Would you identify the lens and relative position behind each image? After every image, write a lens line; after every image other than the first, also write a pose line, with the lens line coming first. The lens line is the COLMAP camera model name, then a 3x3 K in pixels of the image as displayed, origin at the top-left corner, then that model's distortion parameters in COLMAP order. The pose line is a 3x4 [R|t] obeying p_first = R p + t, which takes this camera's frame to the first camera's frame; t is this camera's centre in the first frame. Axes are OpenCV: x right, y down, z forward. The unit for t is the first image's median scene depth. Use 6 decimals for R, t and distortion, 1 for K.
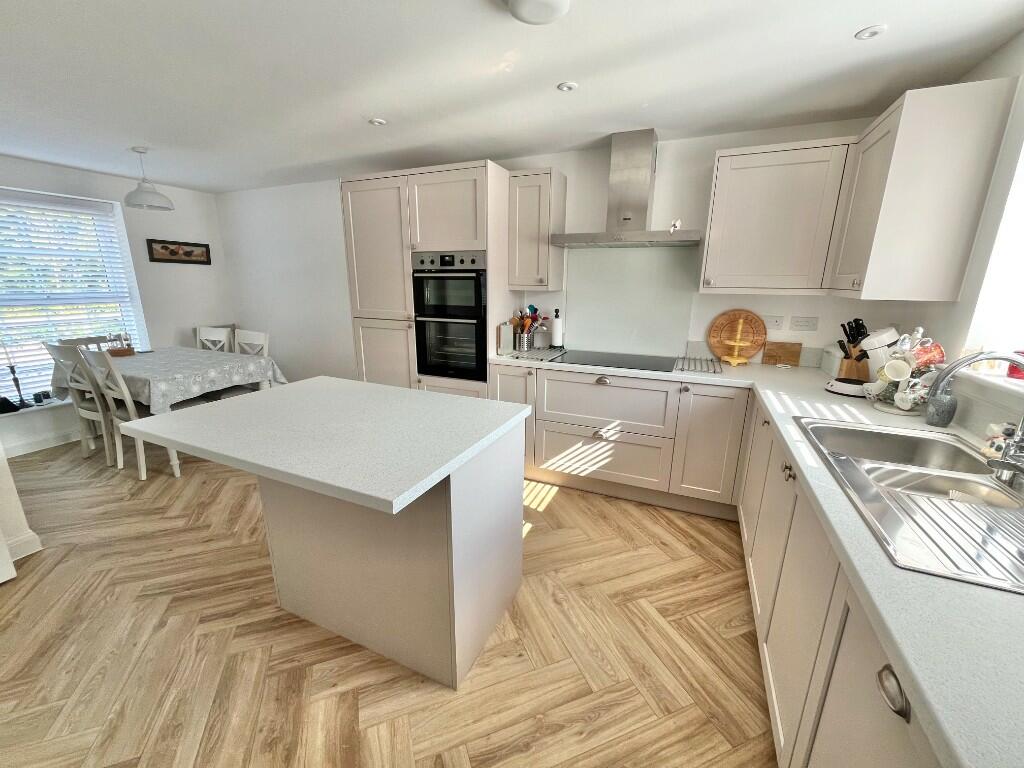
lens RADIAL K [[412.5, 0, 510.8], [0, 412.5, 391.6], [0, 0, 1]] dist [-0.004612, 0.000197]
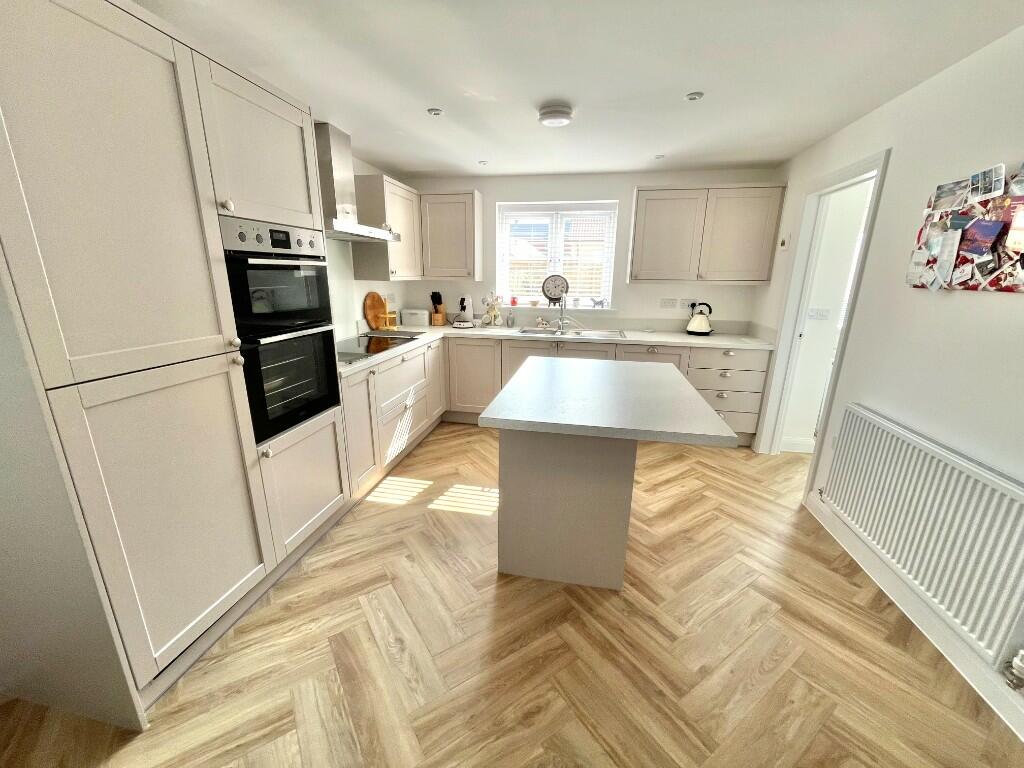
lens RADIAL K [[412.5, 0, 510.8], [0, 412.5, 391.6], [0, 0, 1]] dist [-0.004612, 0.000197]
pose [[-0.225752, -0.277118, 0.933939, -0.913021], [0.235256, 0.914805, 0.328307, -0.239781], [-0.945352, 0.293831, -0.141326, 0.864871]]
